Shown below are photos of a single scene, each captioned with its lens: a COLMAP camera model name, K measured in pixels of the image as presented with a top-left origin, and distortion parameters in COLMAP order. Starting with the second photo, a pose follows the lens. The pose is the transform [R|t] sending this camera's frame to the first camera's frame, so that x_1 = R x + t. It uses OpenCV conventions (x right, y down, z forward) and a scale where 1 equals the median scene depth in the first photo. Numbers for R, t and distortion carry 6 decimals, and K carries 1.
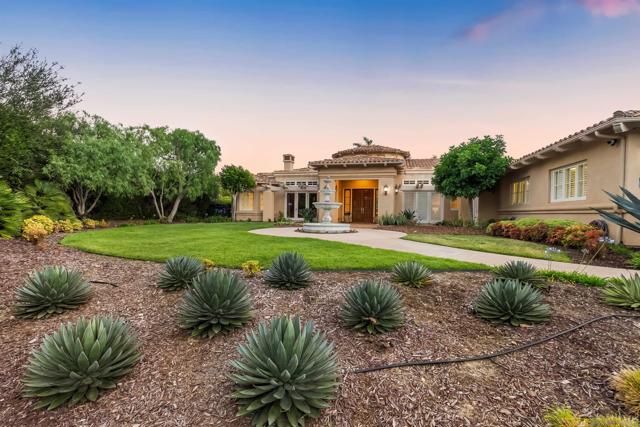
lens RADIAL K [[291.5, 0, 320.0], [0, 291.5, 213.5], [0, 0, 1]] dist [0.000035, 0.000075]
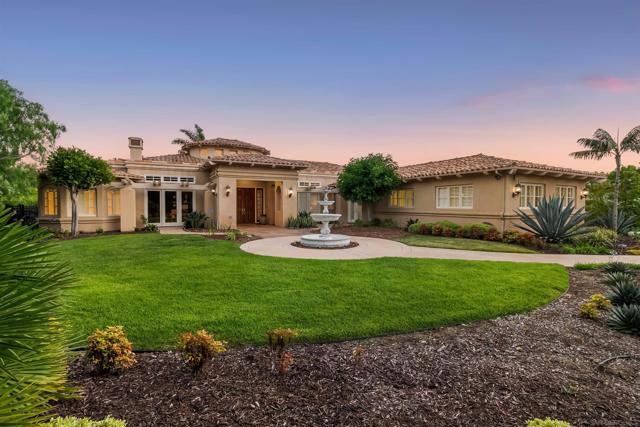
lens RADIAL K [[299.3, 0, 320.2], [0, 299.3, 201.5], [0, 0, 1]] dist [-0.000051, 0.000074]
pose [[0.733629, -0.006991, 0.679515, -0.398246], [0.012135, 0.999922, -0.002814, -0.043708], [-0.679442, 0.010310, 0.733657, 0.166331]]
